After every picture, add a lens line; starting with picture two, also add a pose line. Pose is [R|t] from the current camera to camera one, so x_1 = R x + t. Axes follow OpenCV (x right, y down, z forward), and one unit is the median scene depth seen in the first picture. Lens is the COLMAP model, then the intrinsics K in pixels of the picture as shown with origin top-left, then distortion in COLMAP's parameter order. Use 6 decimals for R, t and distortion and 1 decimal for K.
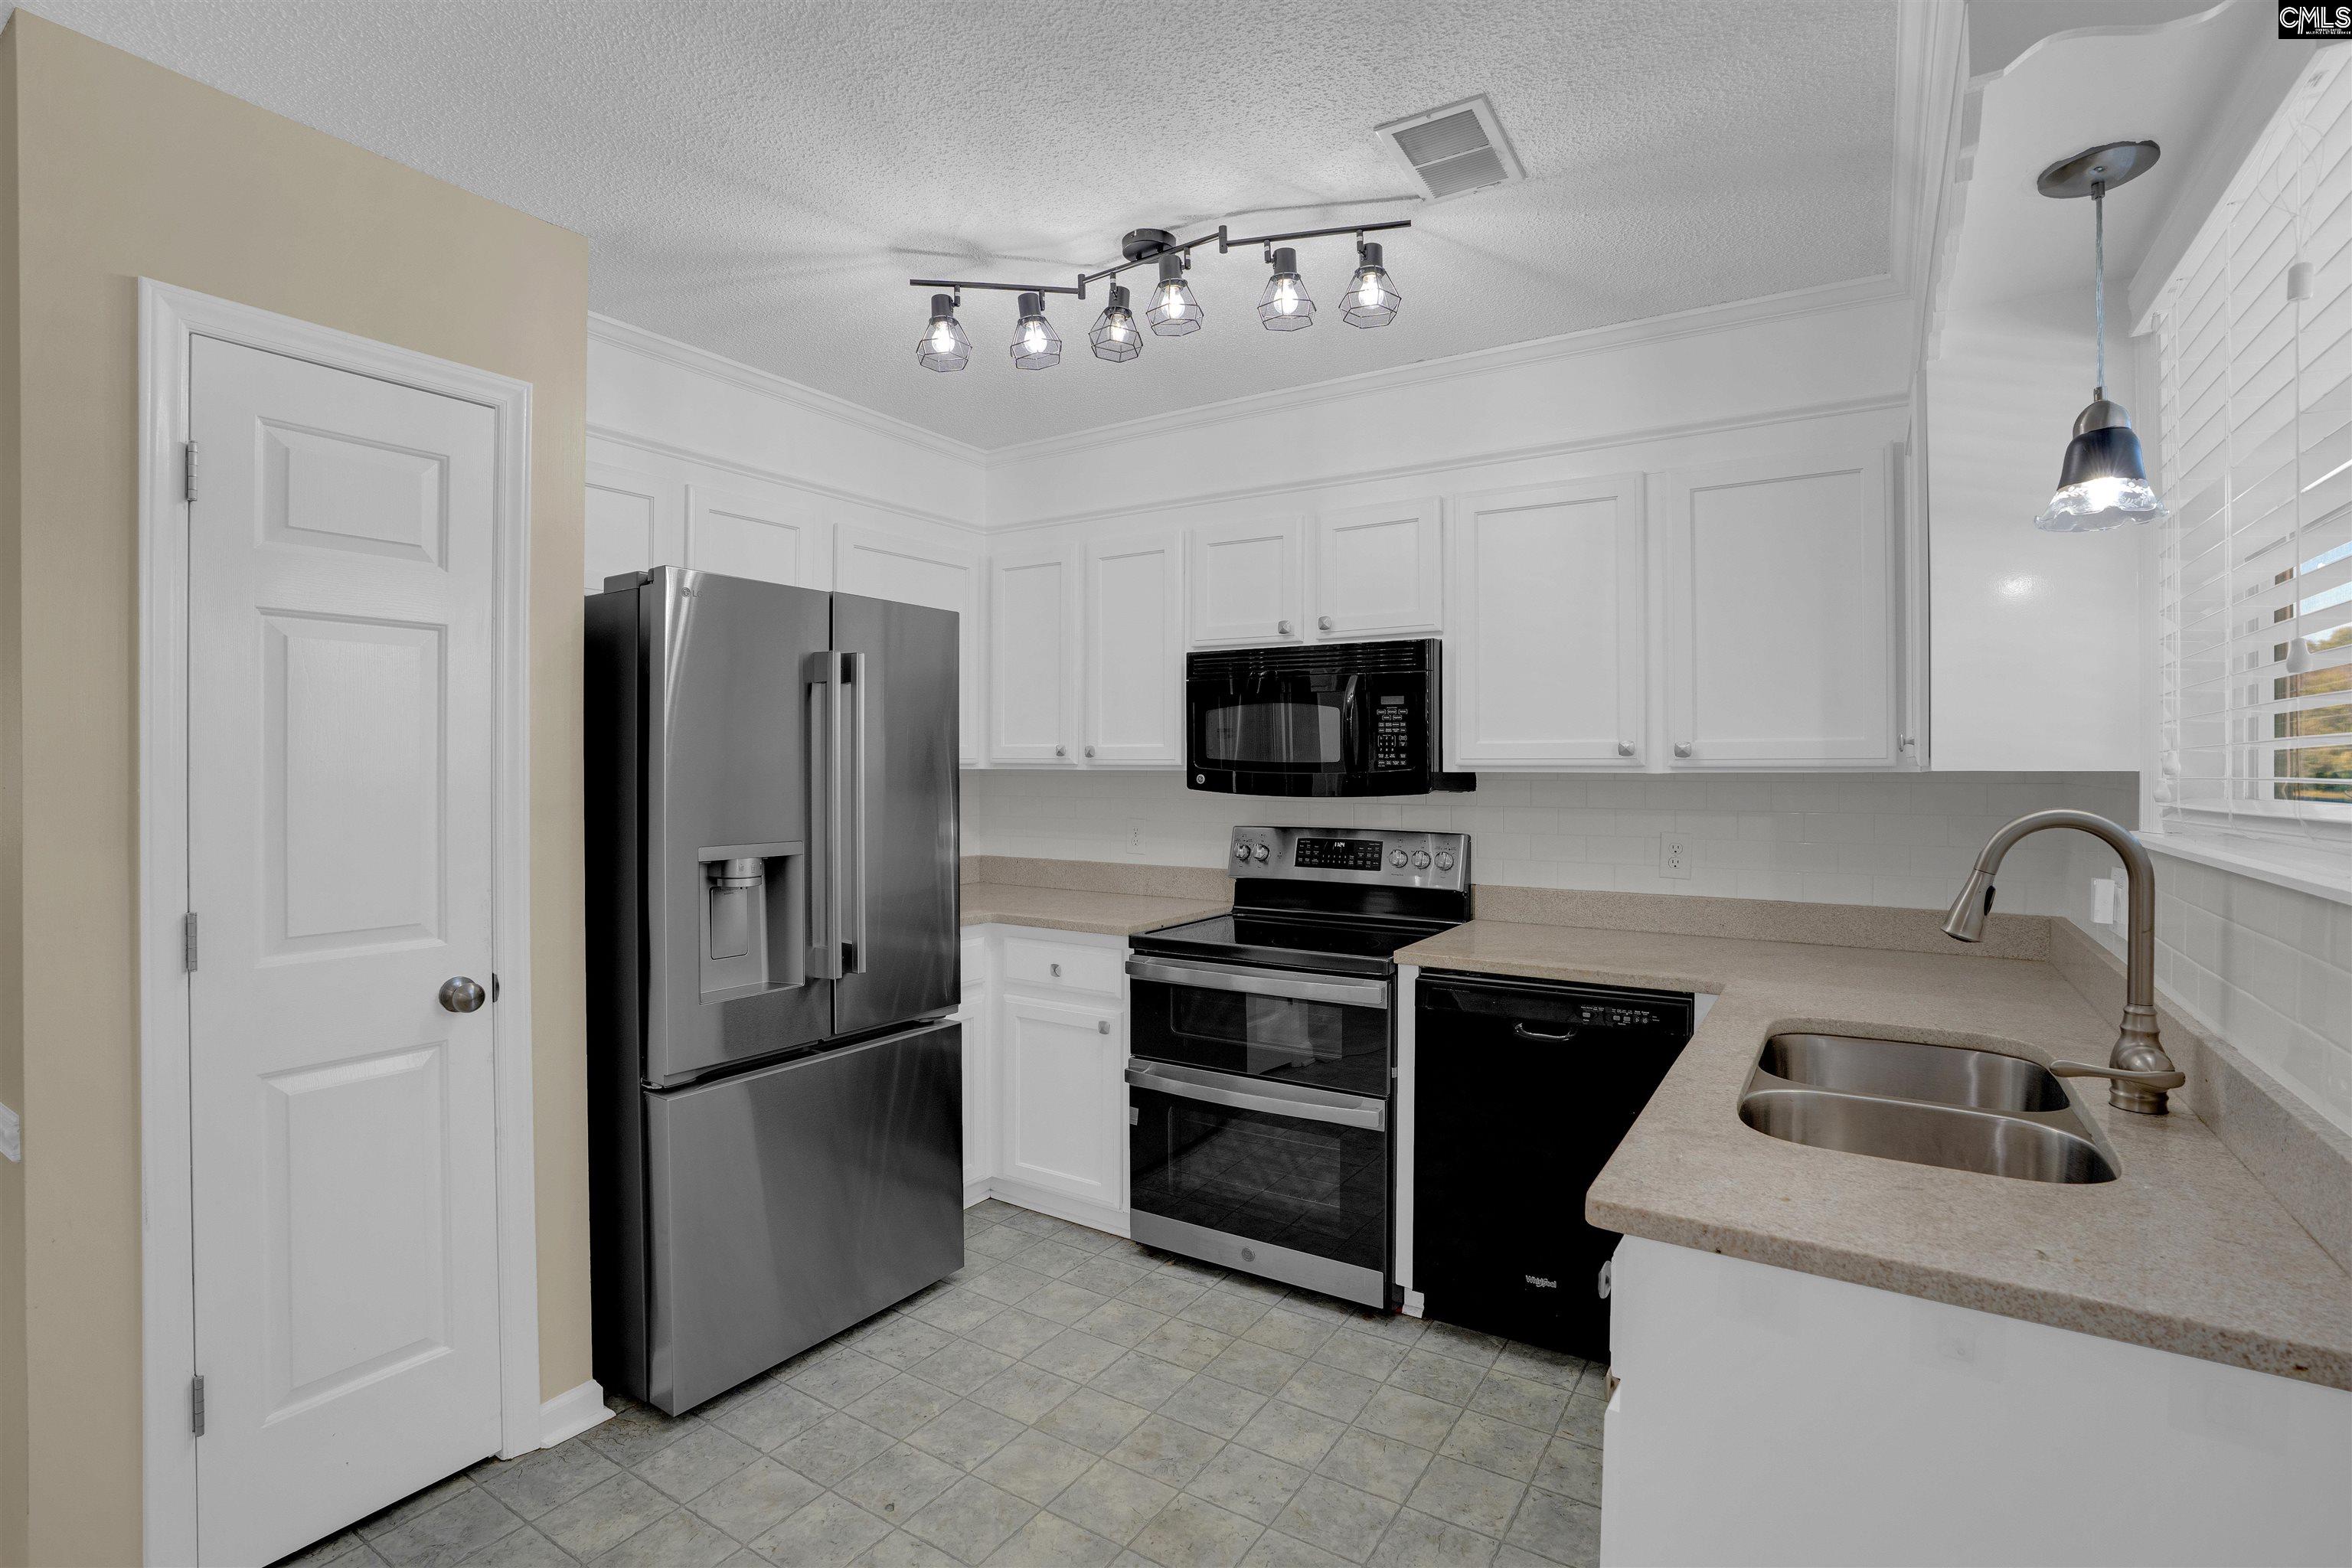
lens RADIAL K [[1091.7, 0, 1164.7], [0, 1091.7, 769.5], [0, 0, 1]] dist [-0.075275, 0.030652]
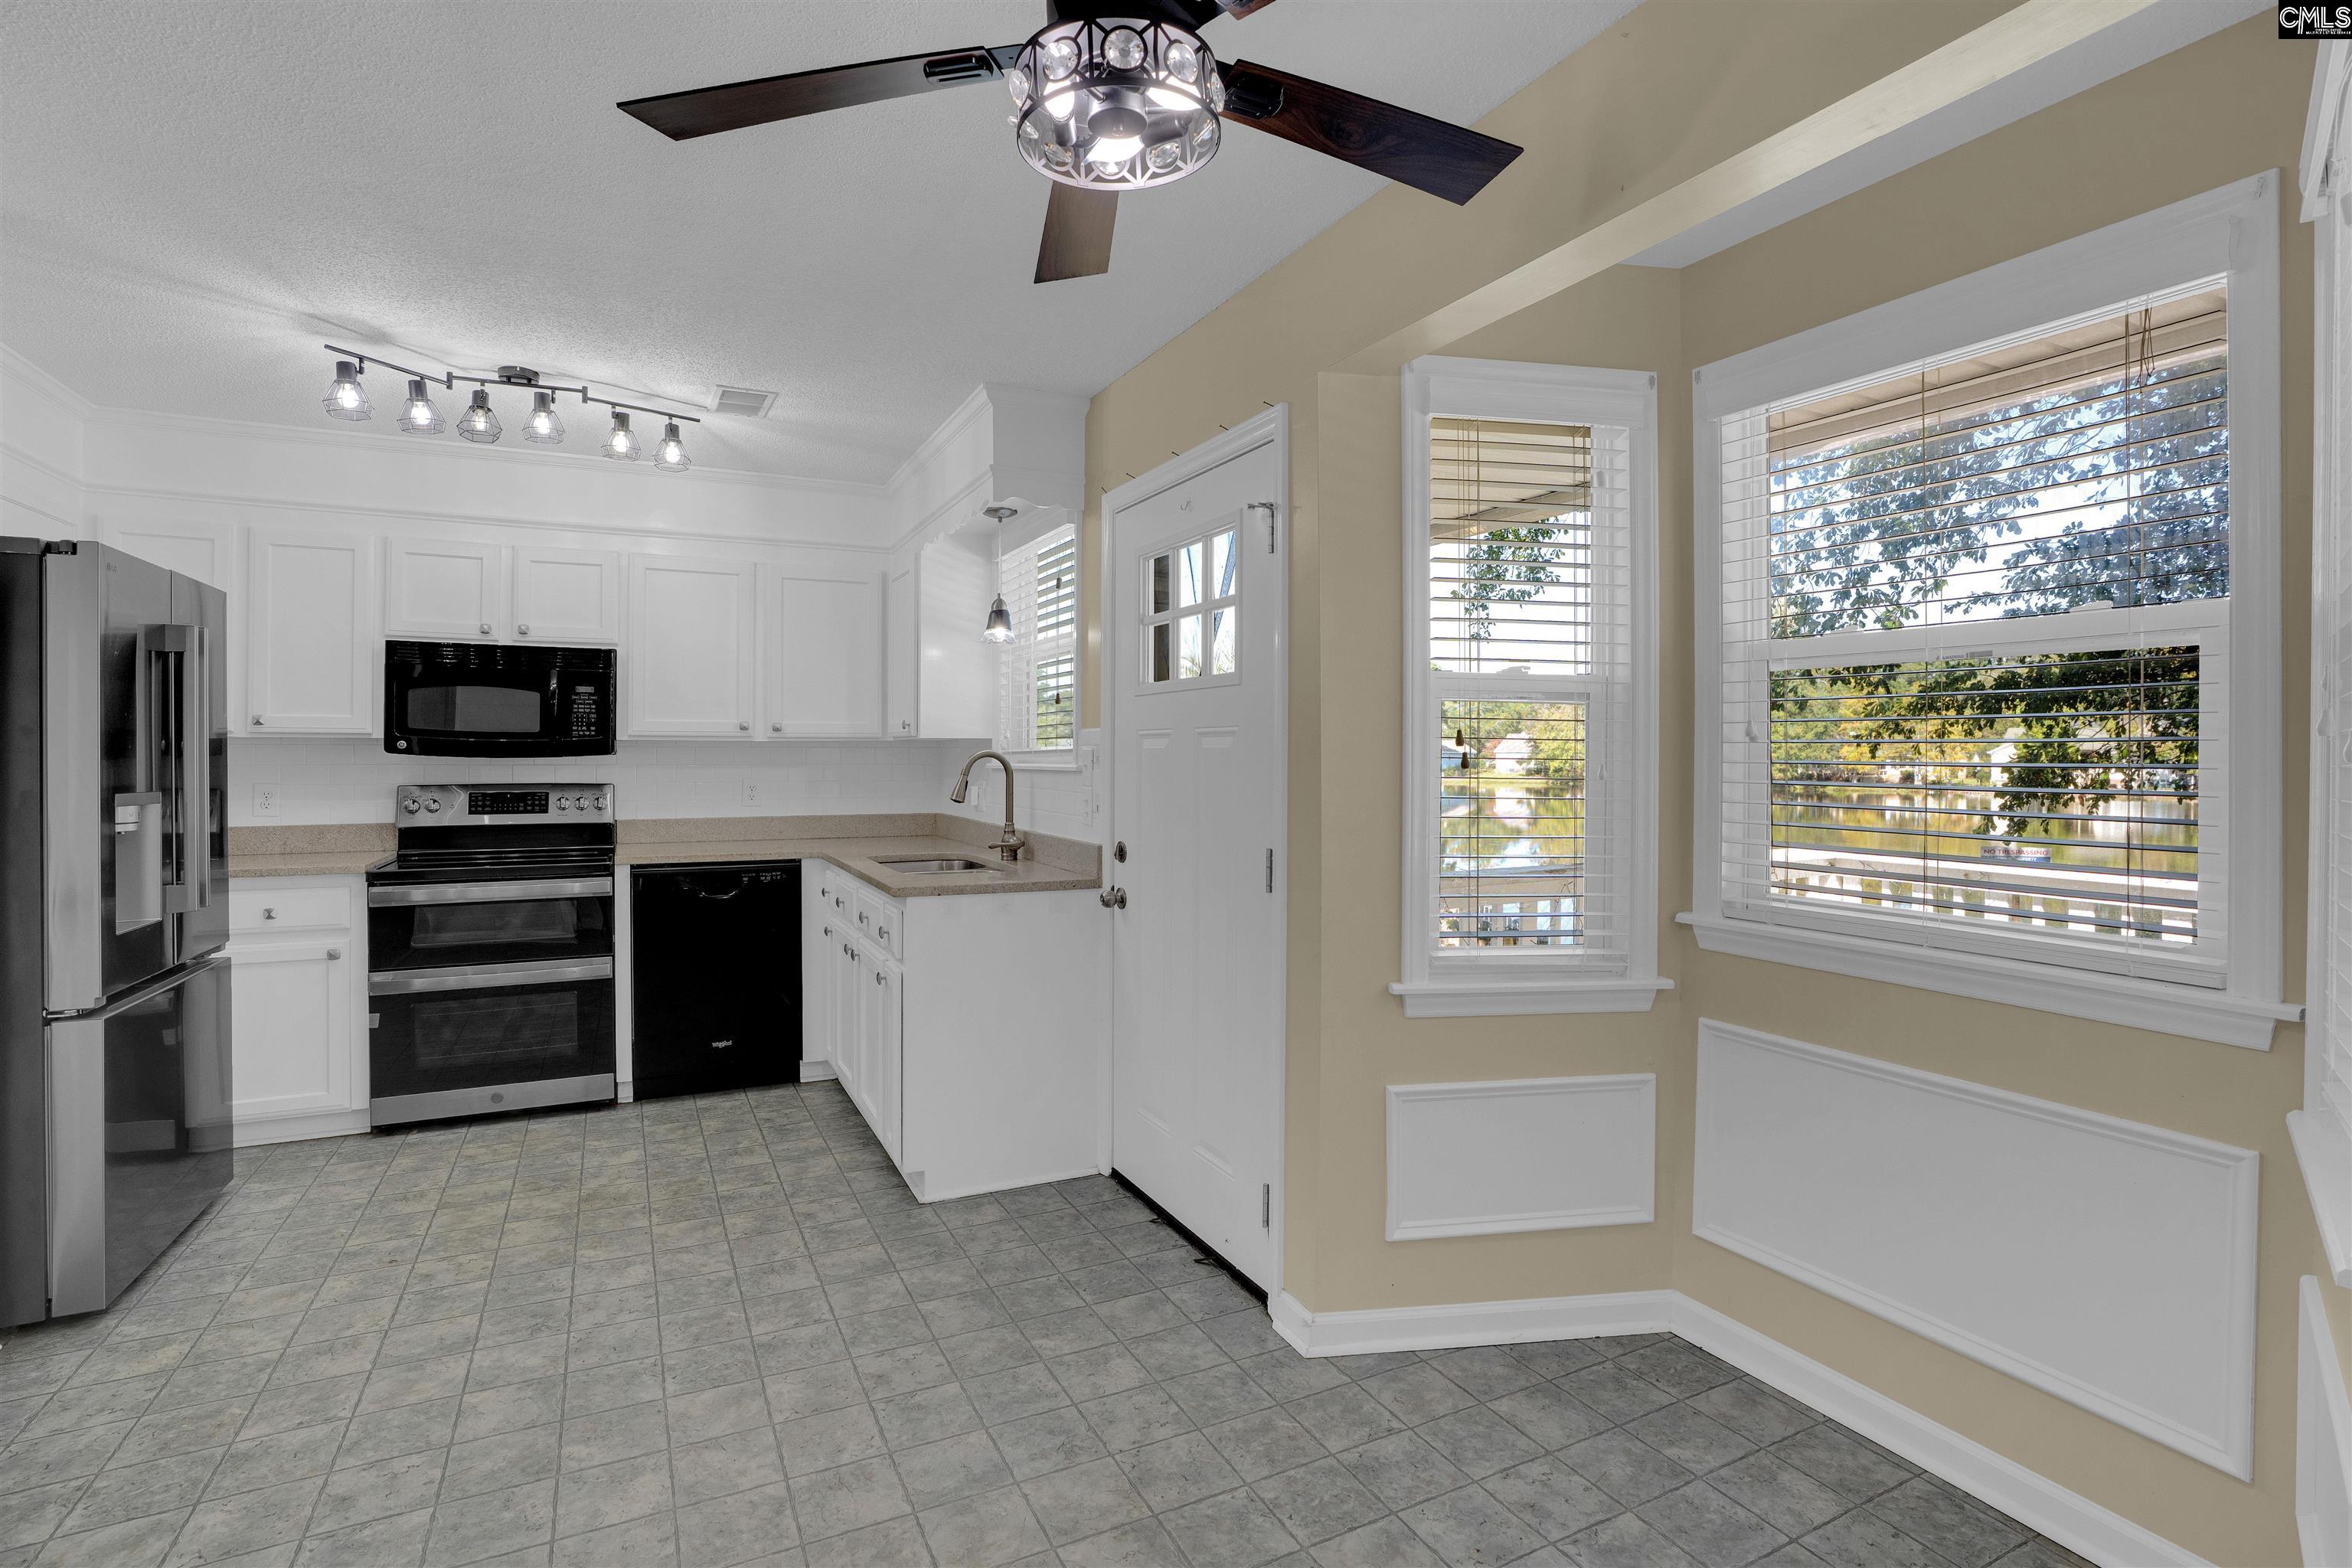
lens RADIAL K [[1091.7, 0, 1164.7], [0, 1091.7, 769.5], [0, 0, 1]] dist [-0.075275, 0.030652]
pose [[0.511931, -0.010367, 0.858964, -0.685694], [0.000233, 0.999929, 0.011929, 0.028559], [-0.859027, -0.005907, 0.511897, -0.424554]]
